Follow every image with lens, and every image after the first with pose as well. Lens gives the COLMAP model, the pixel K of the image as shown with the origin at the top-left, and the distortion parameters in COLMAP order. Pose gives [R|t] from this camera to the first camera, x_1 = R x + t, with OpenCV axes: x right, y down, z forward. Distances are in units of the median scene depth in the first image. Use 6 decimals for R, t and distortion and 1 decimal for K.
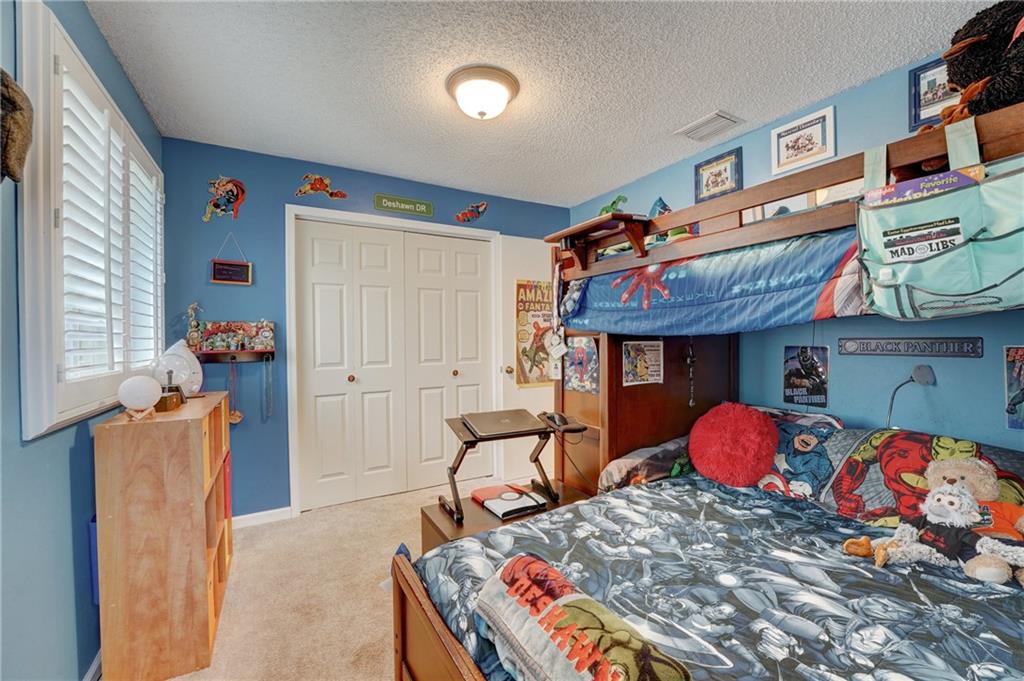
lens RADIAL K [[420.2, 0, 512.1], [0, 420.2, 343.2], [0, 0, 1]] dist [-0.027908, 0.002775]
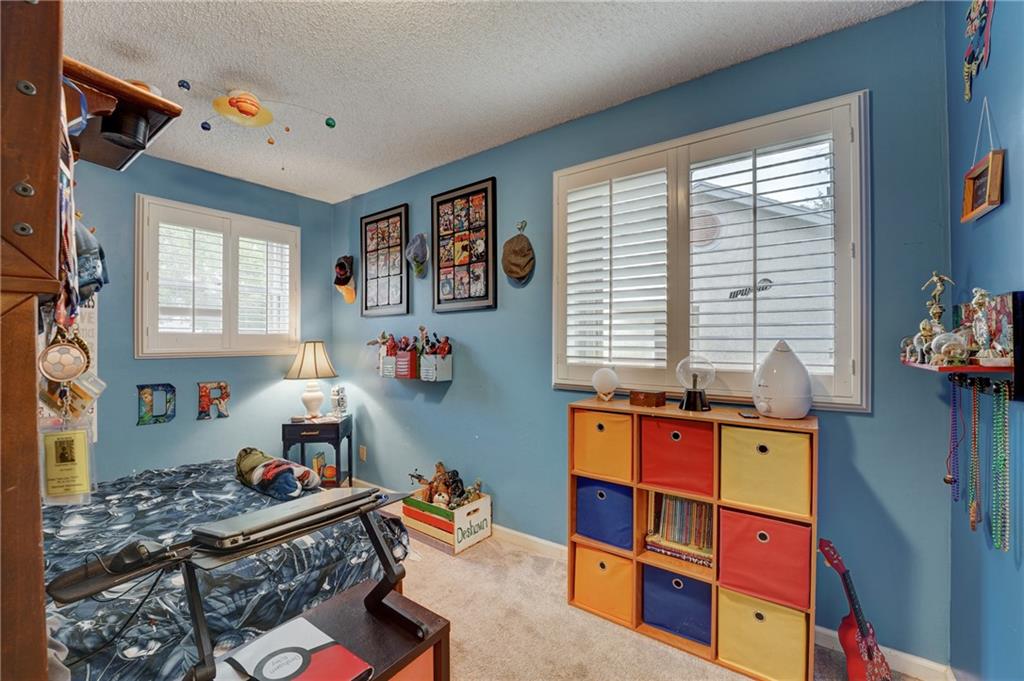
lens RADIAL K [[420.2, 0, 513.0], [0, 420.2, 341.8], [0, 0, 1]] dist [-0.027908, 0.002775]
pose [[-0.911027, 0.009513, -0.412238, -0.108278], [0.005600, 0.999927, 0.010700, -0.034349], [0.412310, 0.007440, -0.911013, 3.062898]]
